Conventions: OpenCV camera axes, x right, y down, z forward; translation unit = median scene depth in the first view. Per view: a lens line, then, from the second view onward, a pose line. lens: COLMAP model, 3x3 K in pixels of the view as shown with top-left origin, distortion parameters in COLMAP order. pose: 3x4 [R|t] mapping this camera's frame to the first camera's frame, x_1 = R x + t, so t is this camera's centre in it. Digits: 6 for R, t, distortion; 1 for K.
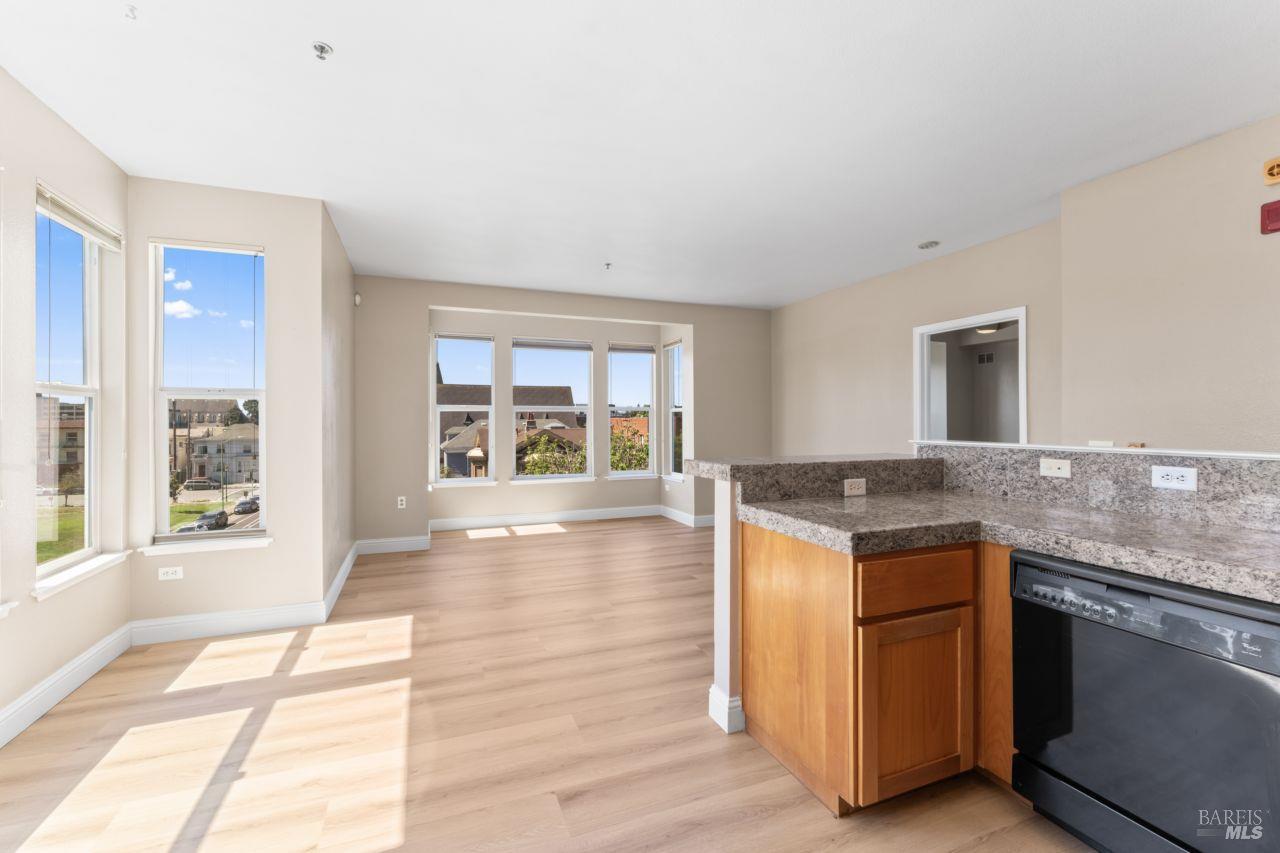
lens RADIAL K [[547.6, 0, 632.1], [0, 547.6, 418.1], [0, 0, 1]] dist [-0.005464, 0.001117]
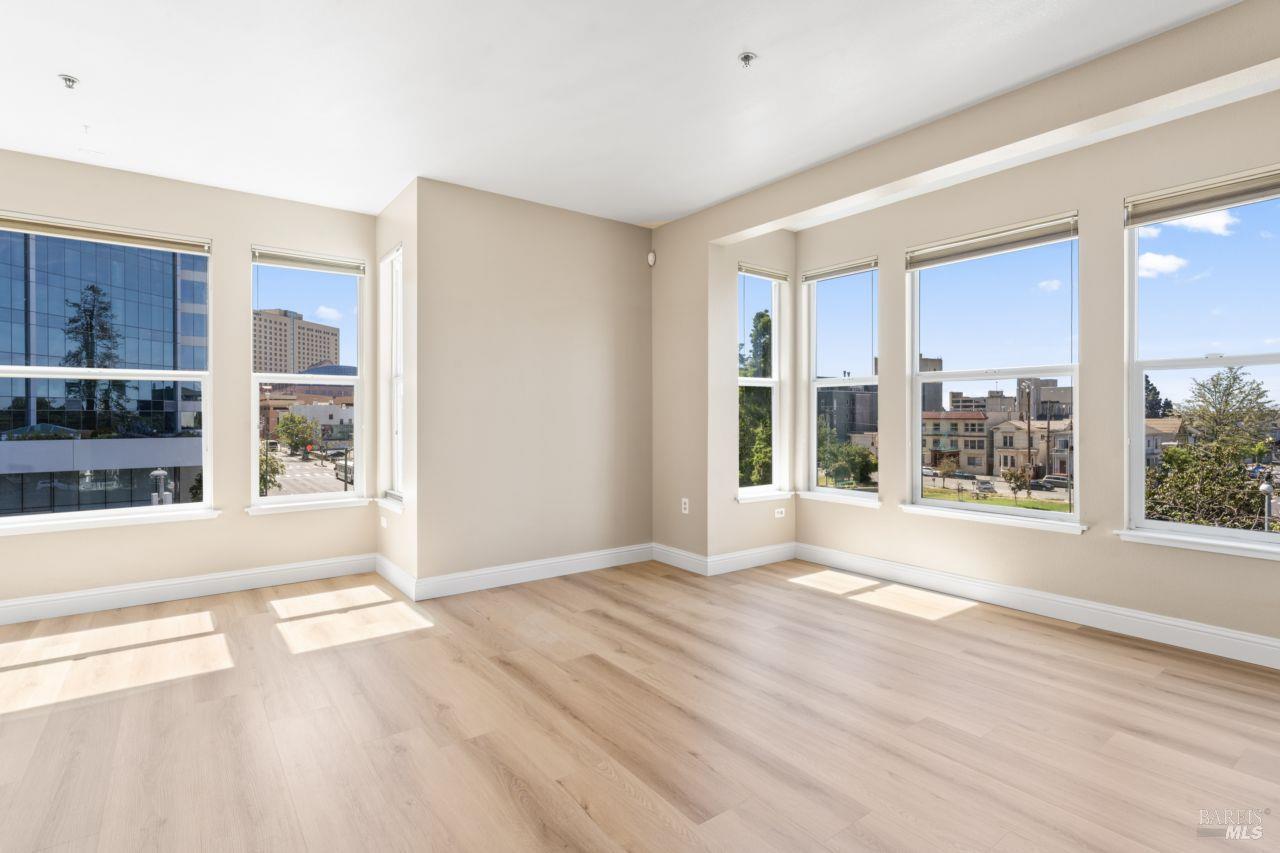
lens RADIAL K [[619.8, 0, 640.6], [0, 619.8, 421.0], [0, 0, 1]] dist [-0.004457, 0.000041]
pose [[0.271974, 0.011694, -0.962234, 0.715452], [0.006001, 0.999886, 0.013848, 0.036661], [0.962286, -0.009541, 0.271873, 1.232760]]
